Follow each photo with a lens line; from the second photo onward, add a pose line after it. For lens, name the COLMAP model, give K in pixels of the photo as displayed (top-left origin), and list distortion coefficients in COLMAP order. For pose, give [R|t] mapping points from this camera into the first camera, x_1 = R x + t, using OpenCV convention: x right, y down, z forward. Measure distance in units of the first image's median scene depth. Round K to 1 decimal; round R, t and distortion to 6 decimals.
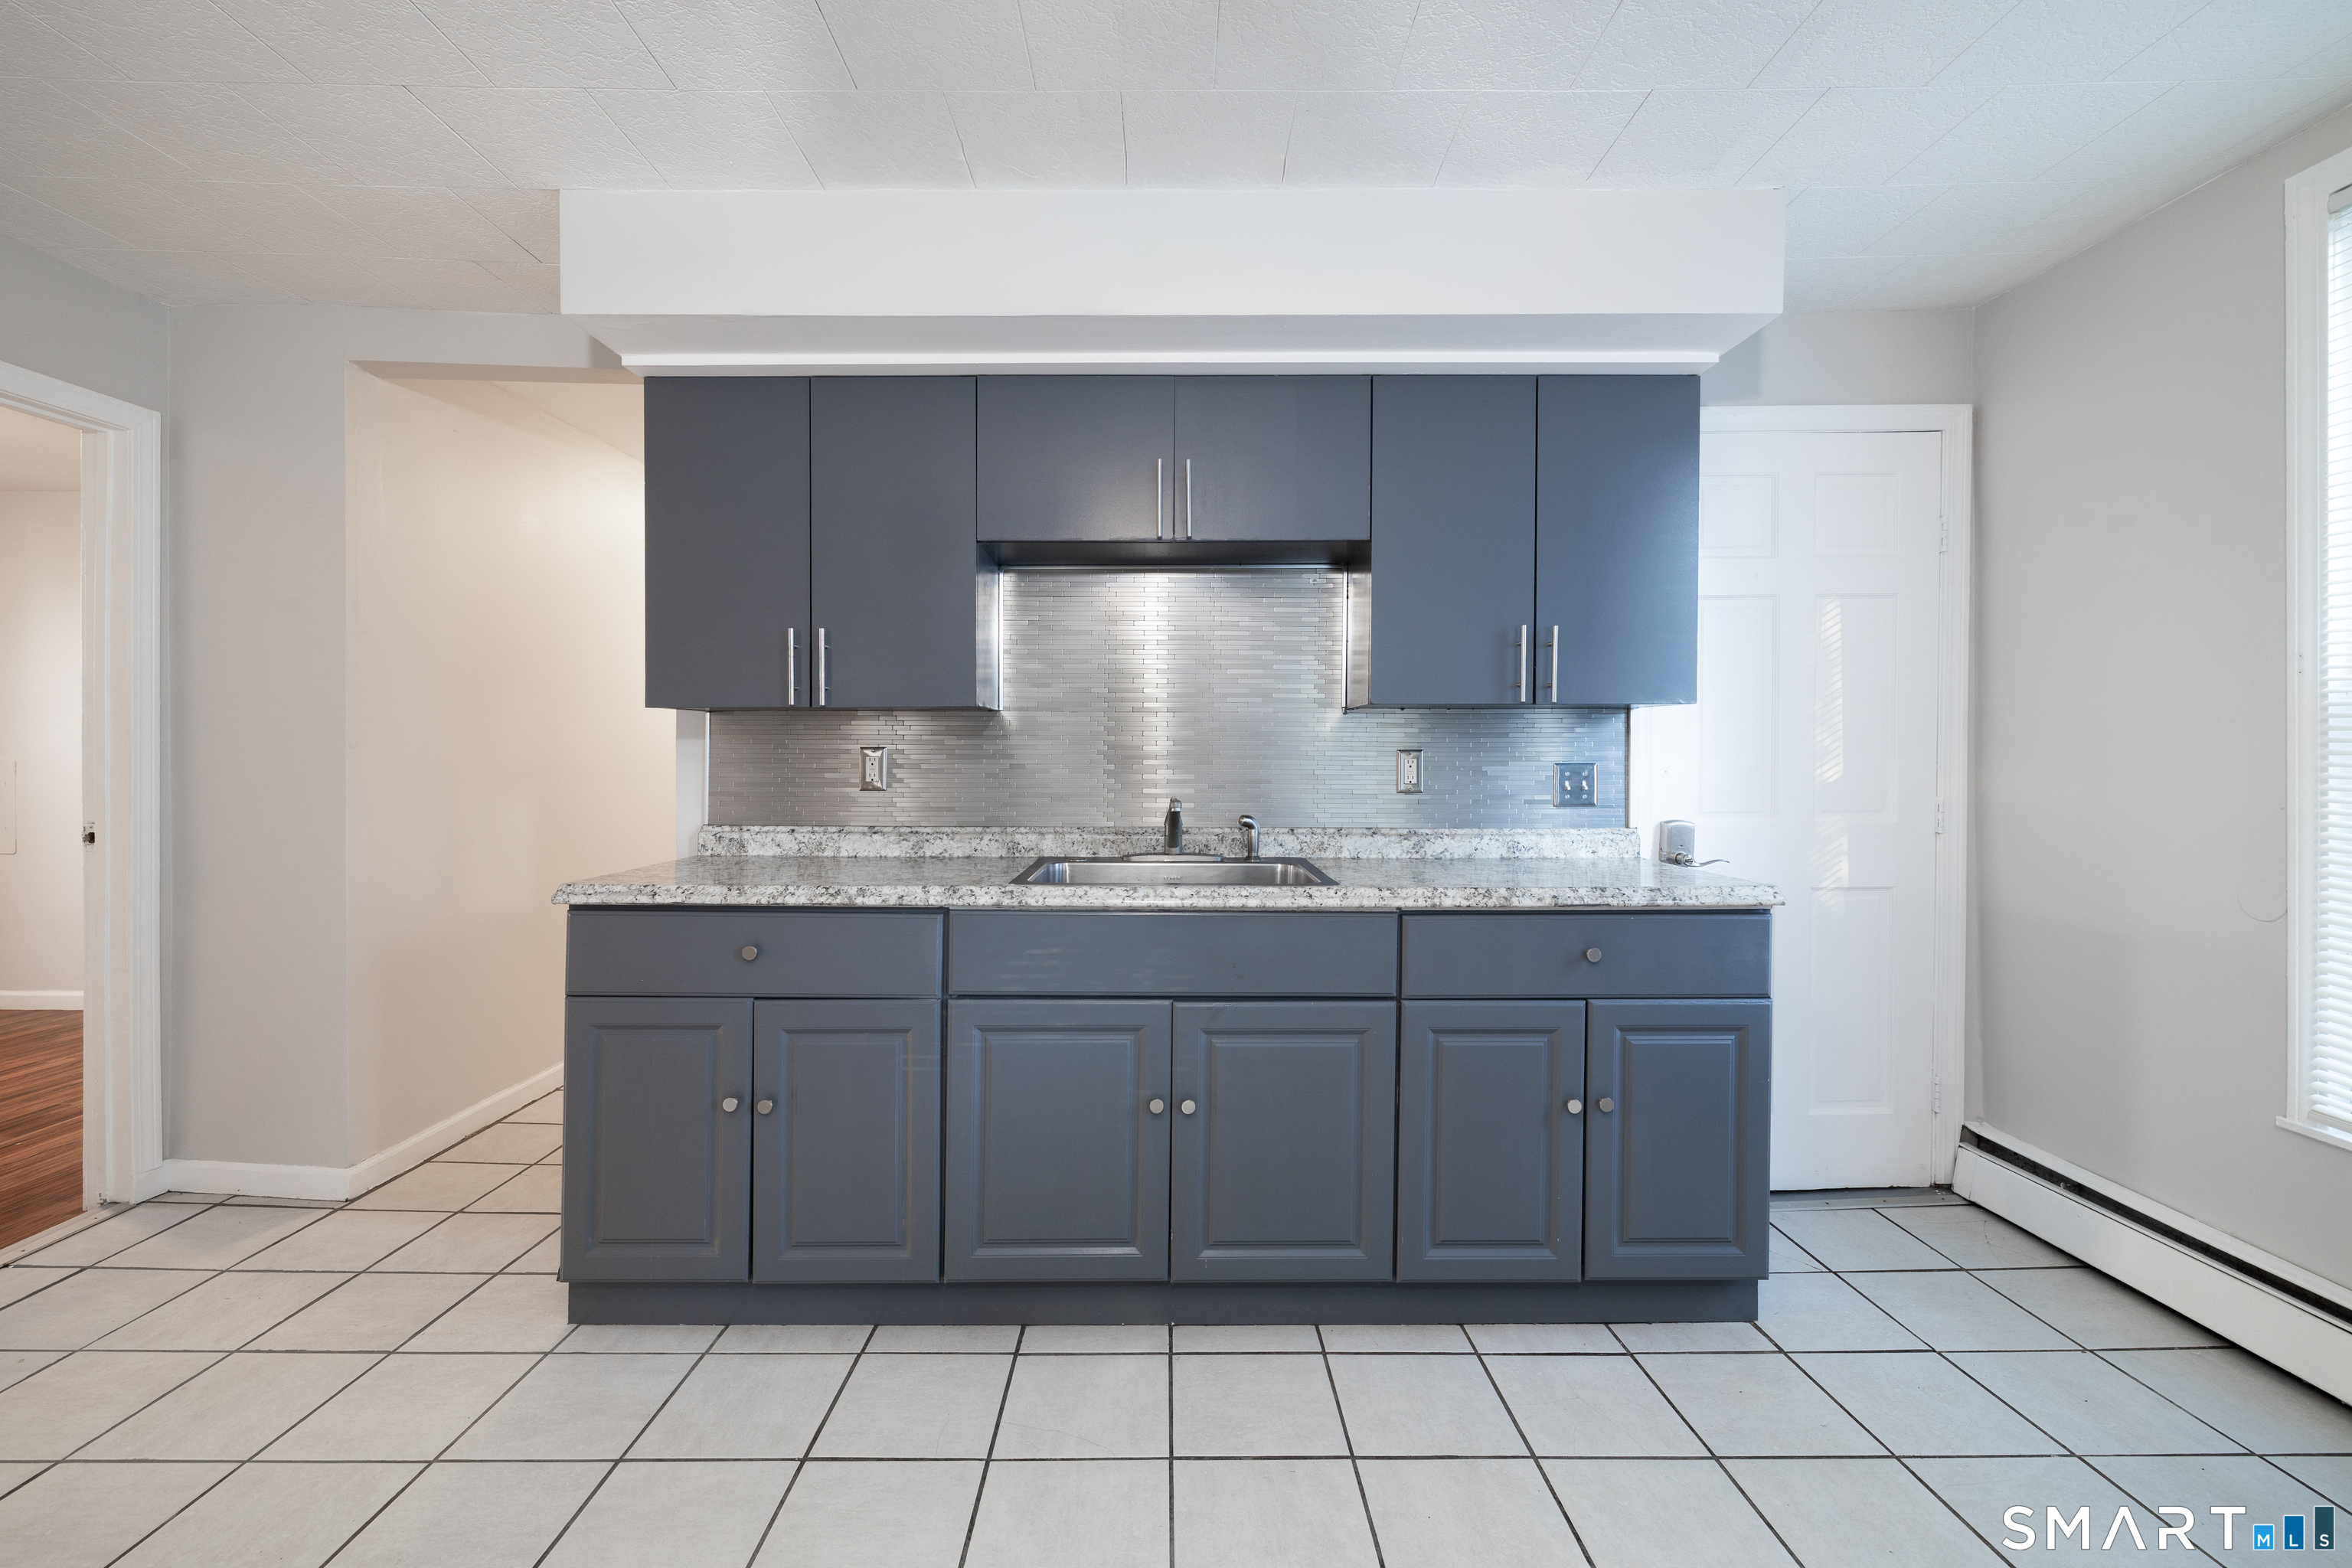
lens RADIAL K [[994.3, 0, 1165.0], [0, 994.3, 752.8], [0, 0, 1]] dist [-0.001074, 0.001449]
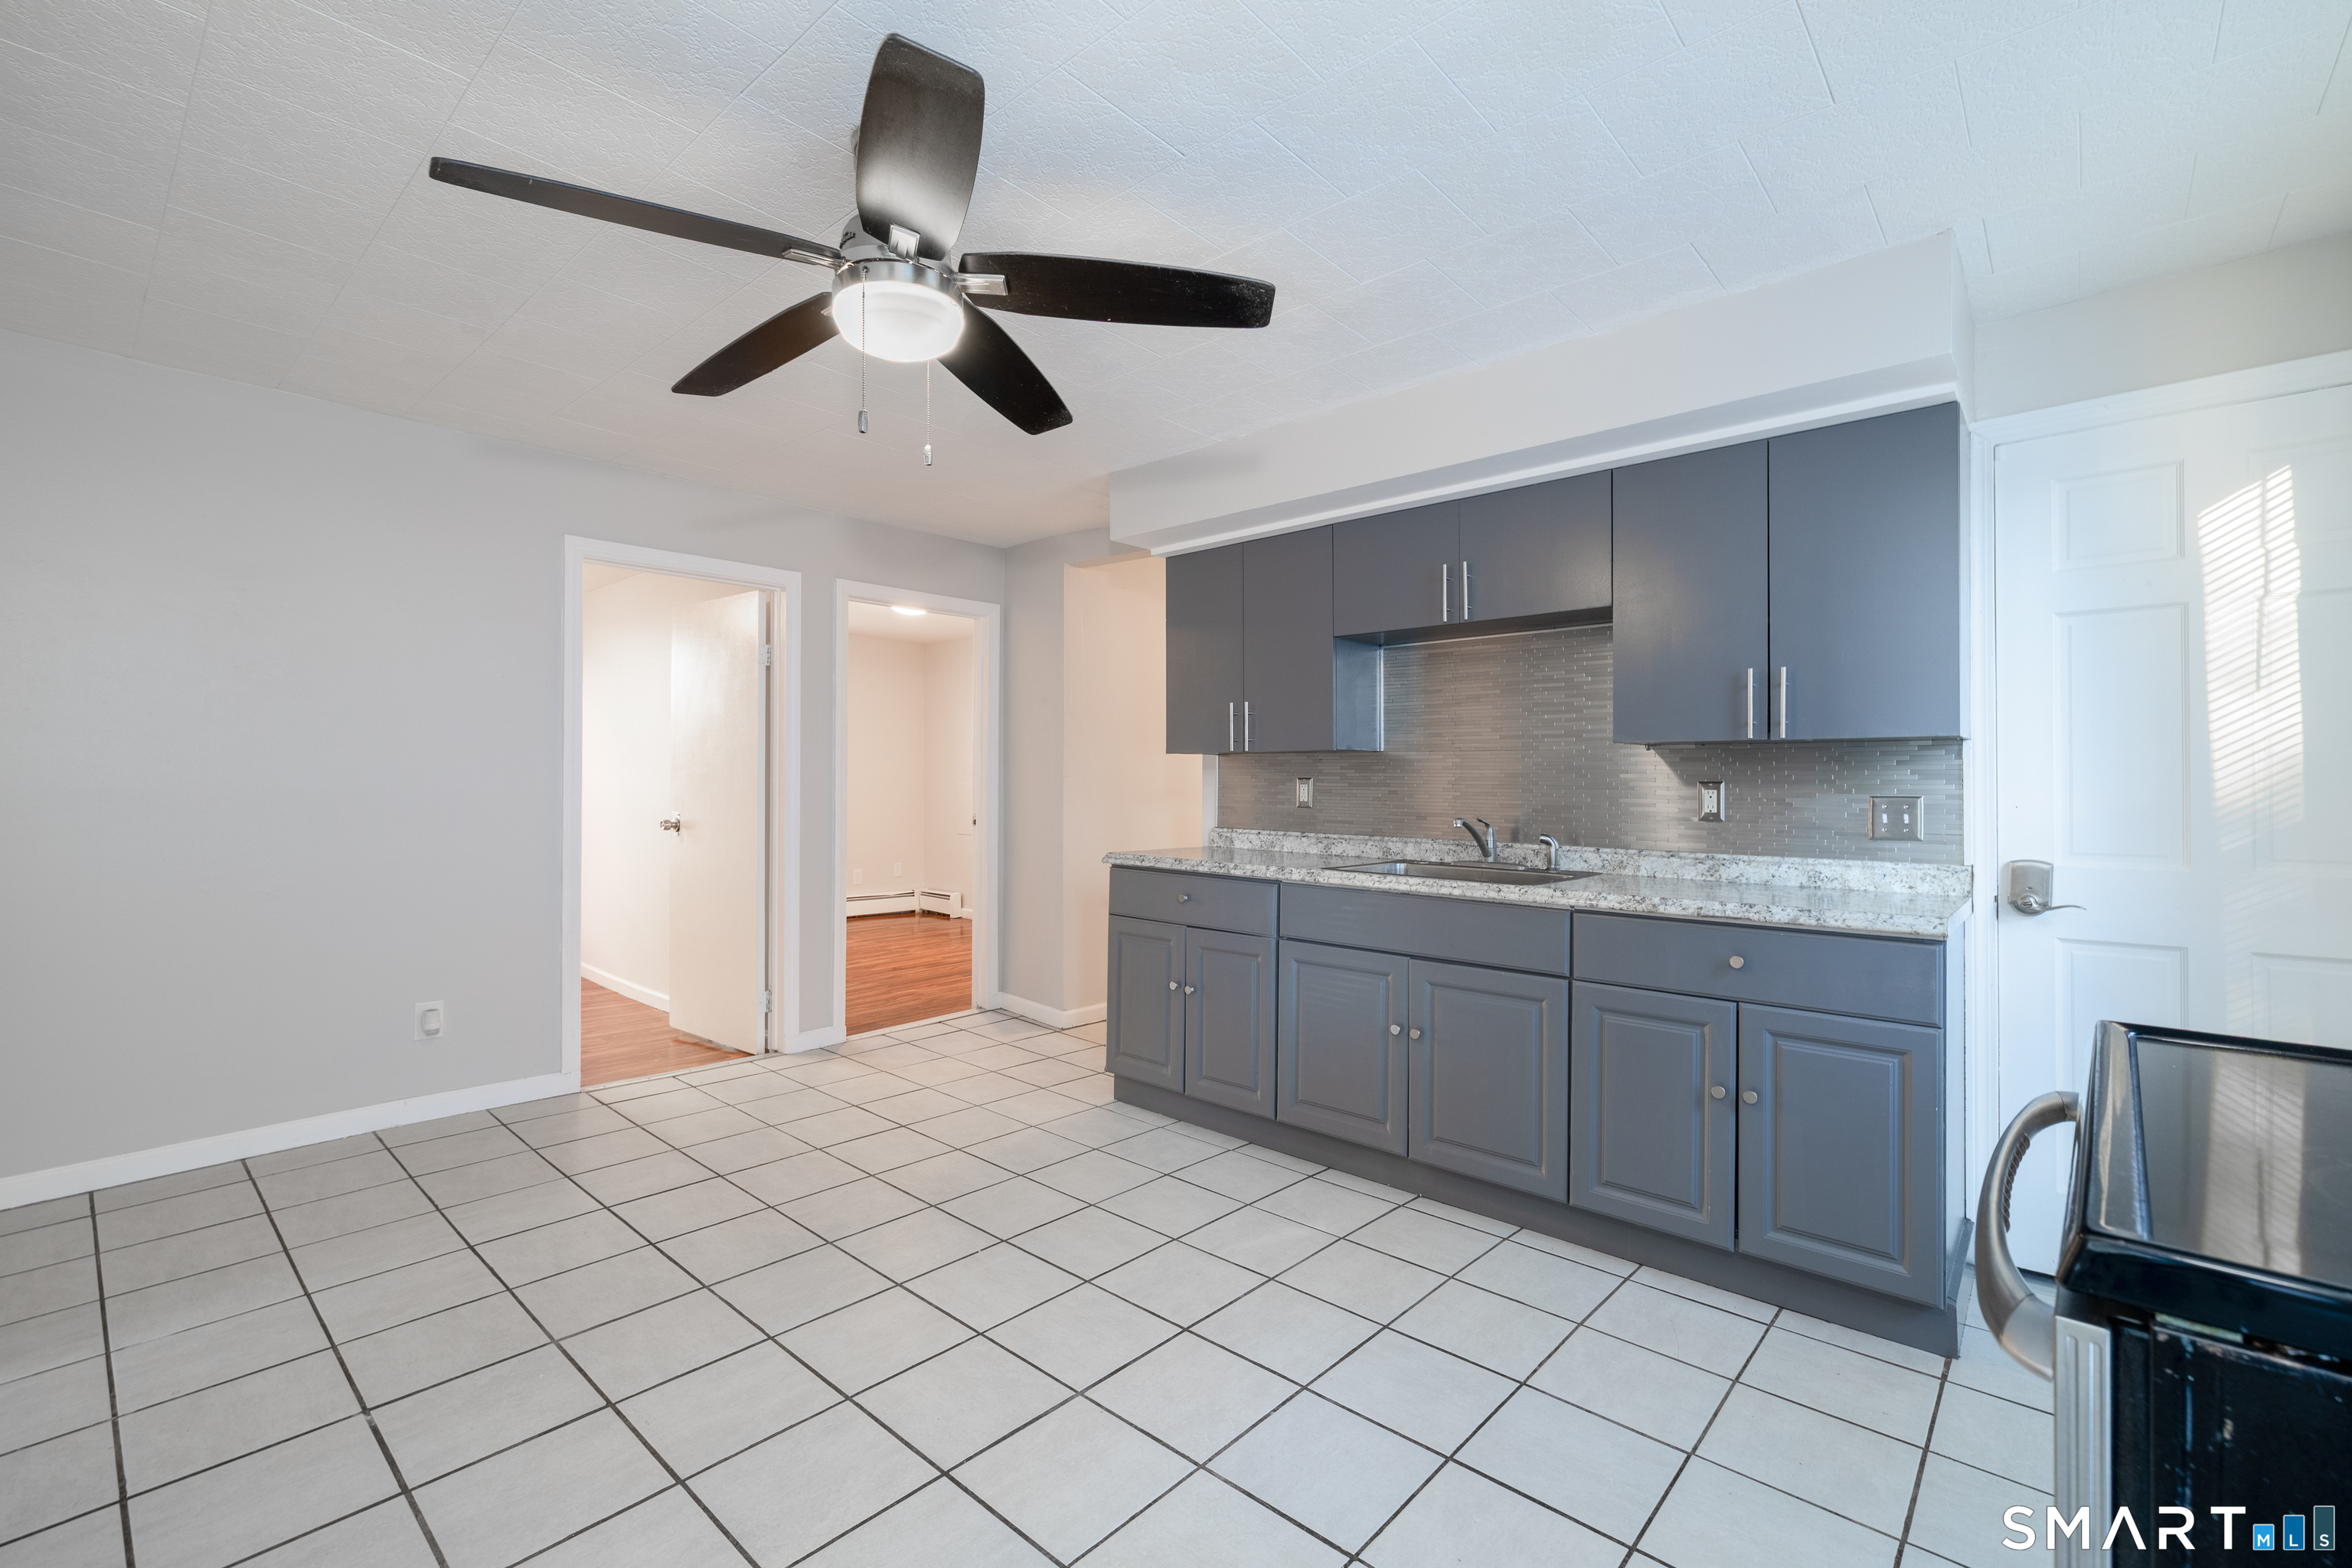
lens RADIAL K [[994.3, 0, 1174.5], [0, 994.3, 776.4], [0, 0, 1]] dist [-0.001074, 0.001449]
pose [[0.742746, 0.001846, -0.669570, 0.628817], [-0.006948, 0.999964, -0.004951, 0.000771], [0.669537, 0.008329, 0.742732, -0.242428]]
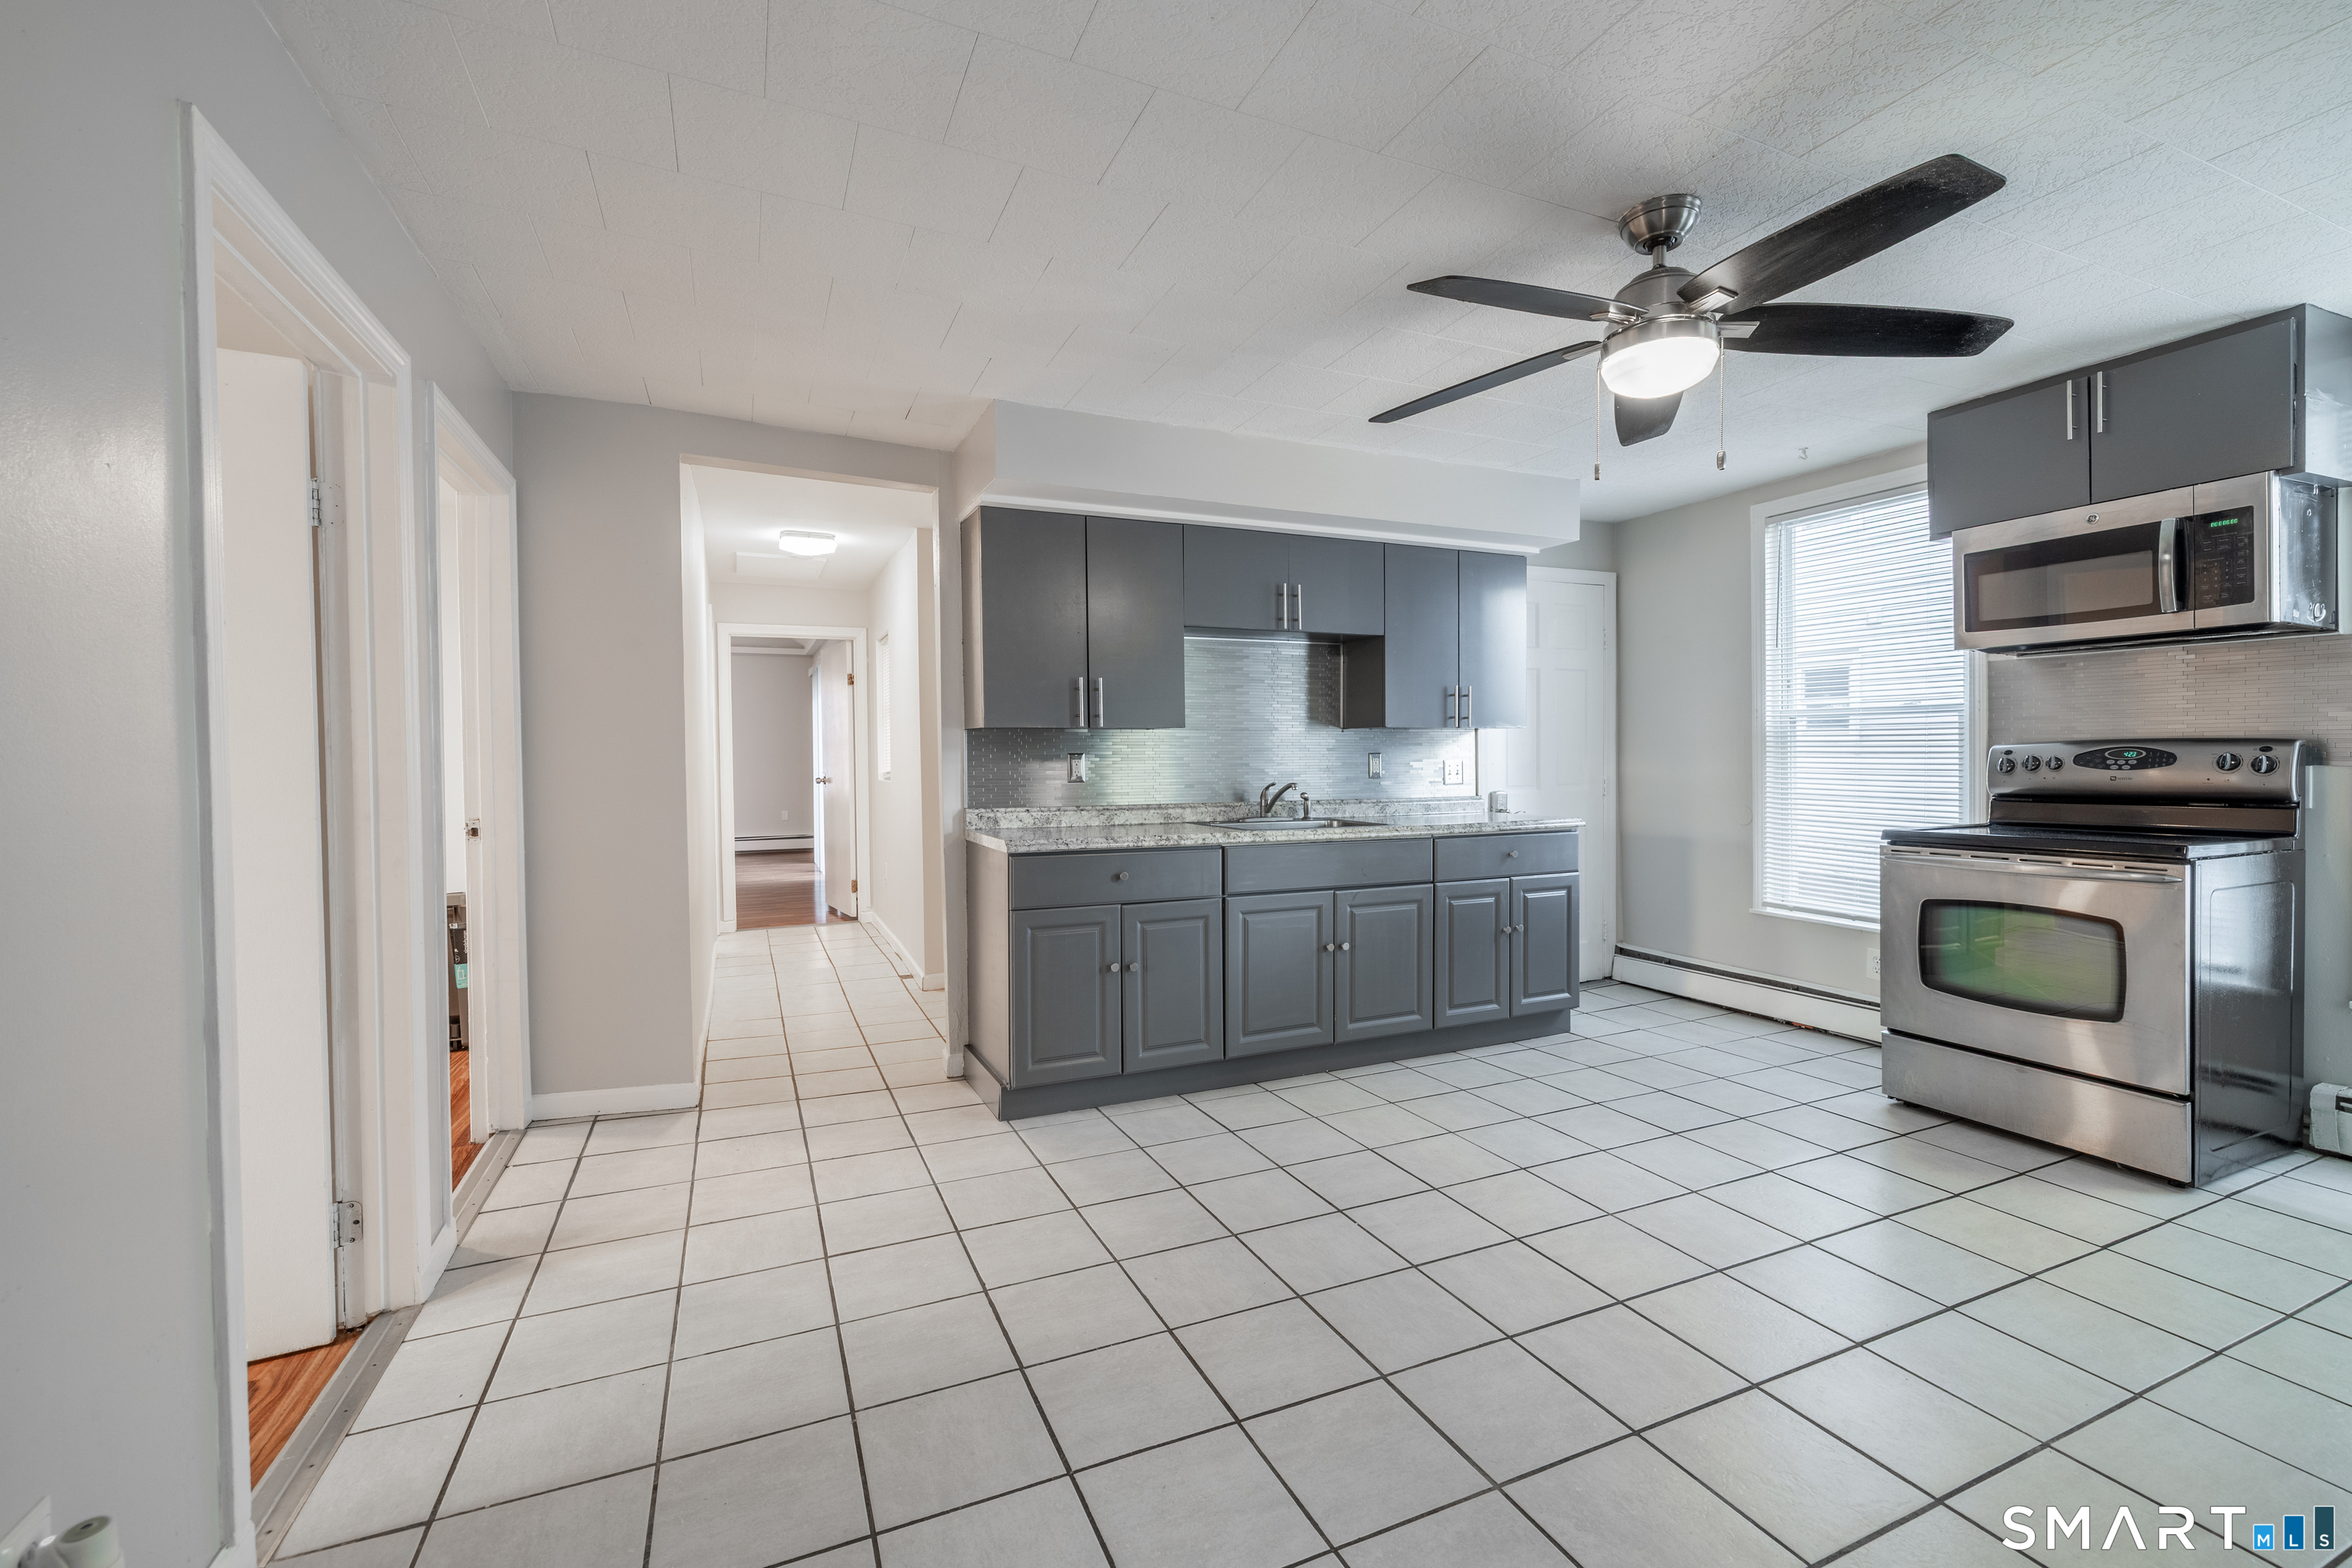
lens RADIAL K [[994.3, 0, 1153.8], [0, 994.3, 758.8], [0, 0, 1]] dist [-0.001074, 0.001449]
pose [[0.918859, -0.008269, 0.394500, -0.909643], [0.007530, 0.999966, 0.003421, -0.001895], [-0.394515, -0.000173, 0.918890, -0.494389]]
